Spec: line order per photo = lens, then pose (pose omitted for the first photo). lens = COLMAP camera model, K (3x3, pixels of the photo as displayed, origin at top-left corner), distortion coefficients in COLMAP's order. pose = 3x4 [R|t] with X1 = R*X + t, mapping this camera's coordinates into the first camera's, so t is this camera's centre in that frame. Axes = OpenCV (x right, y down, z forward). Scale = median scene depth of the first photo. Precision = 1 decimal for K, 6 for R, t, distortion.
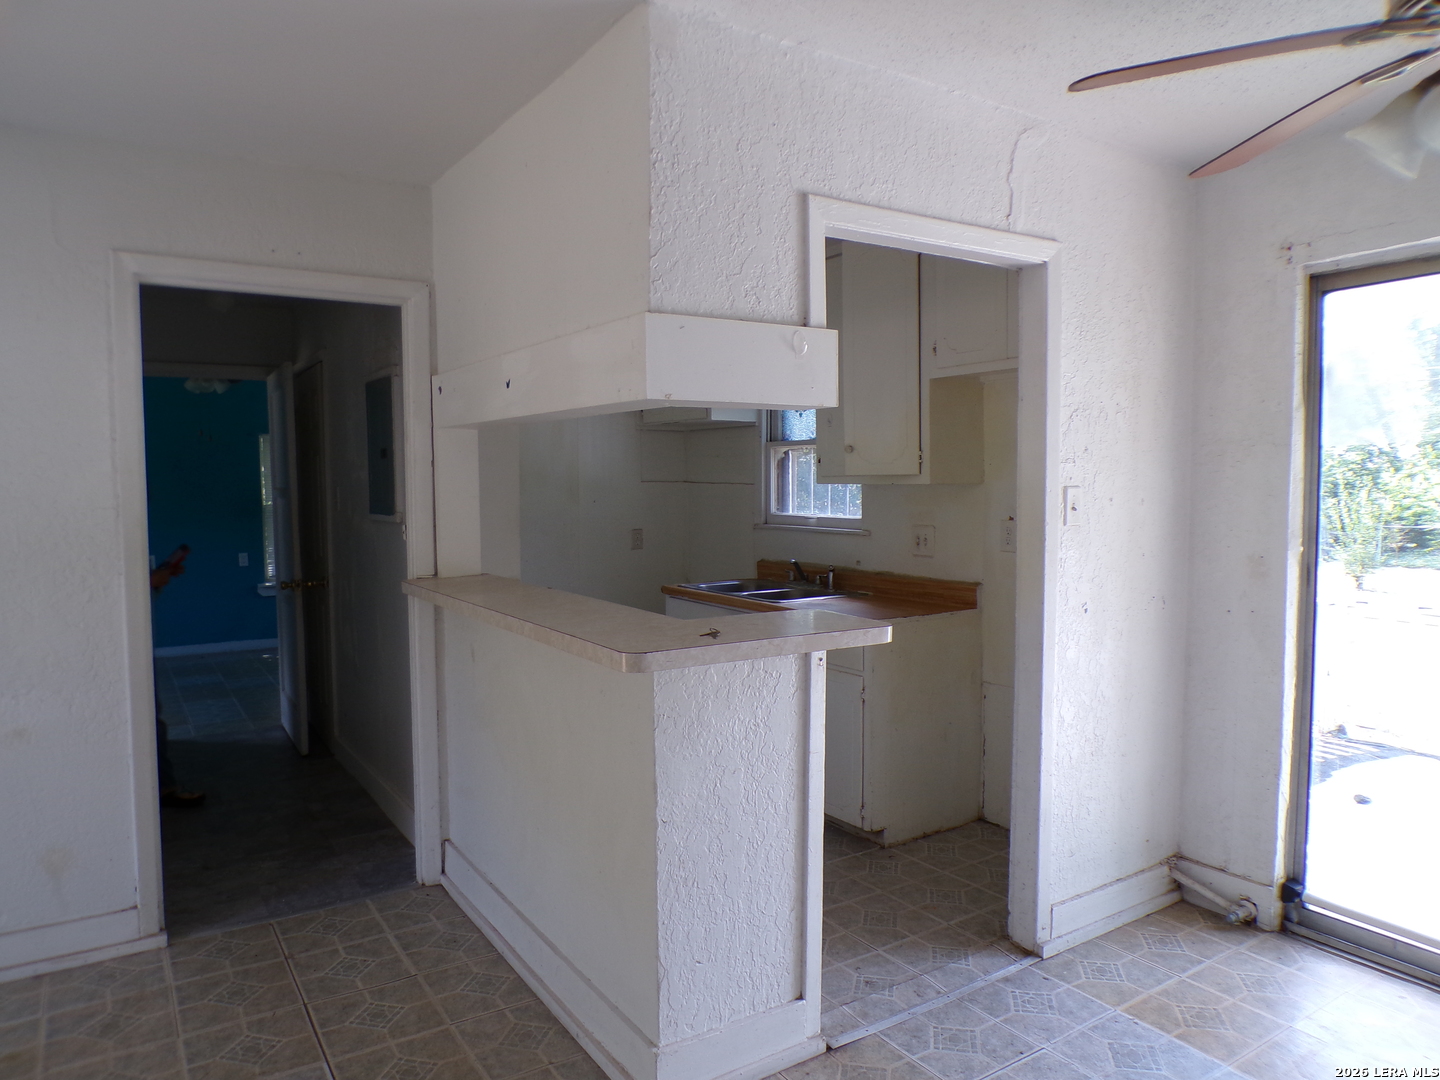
lens RADIAL K [[963.8, 0, 719.4], [0, 963.8, 540.3], [0, 0, 1]] dist [-0.038299, 0.000735]
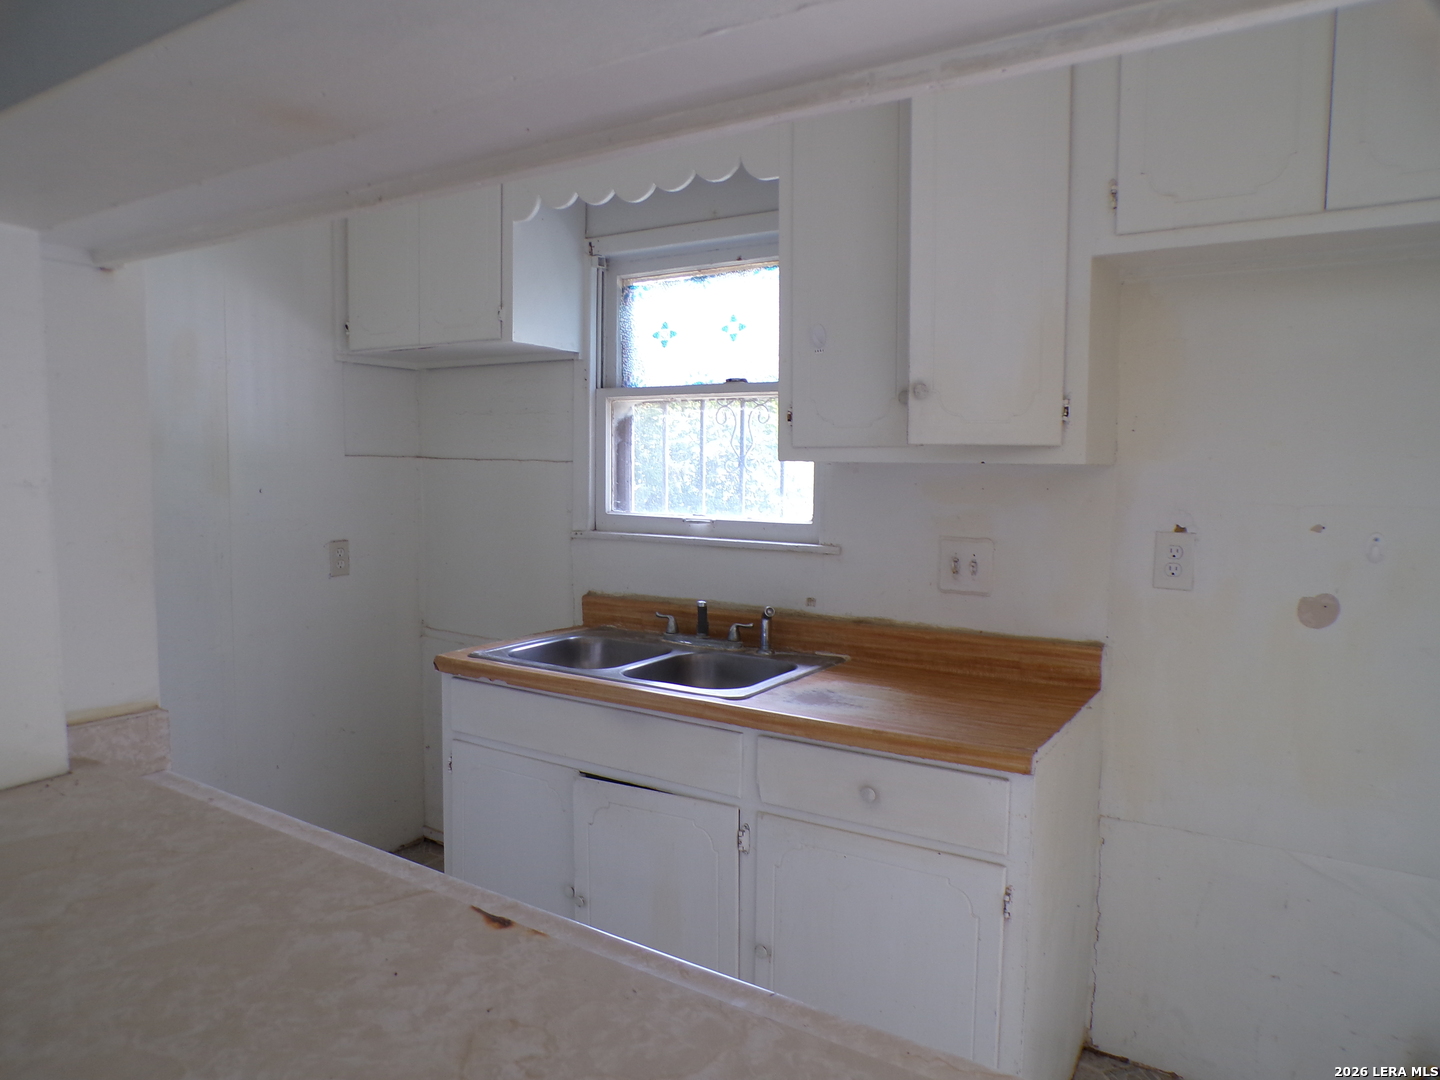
lens RADIAL K [[963.8, 0, 717.7], [0, 963.8, 545.6], [0, 0, 1]] dist [-0.038299, 0.000735]
pose [[0.914275, -0.017578, 0.404712, -0.132958], [0.009380, 0.999709, 0.022230, -0.022511], [-0.404985, -0.016528, 0.914174, 0.491040]]
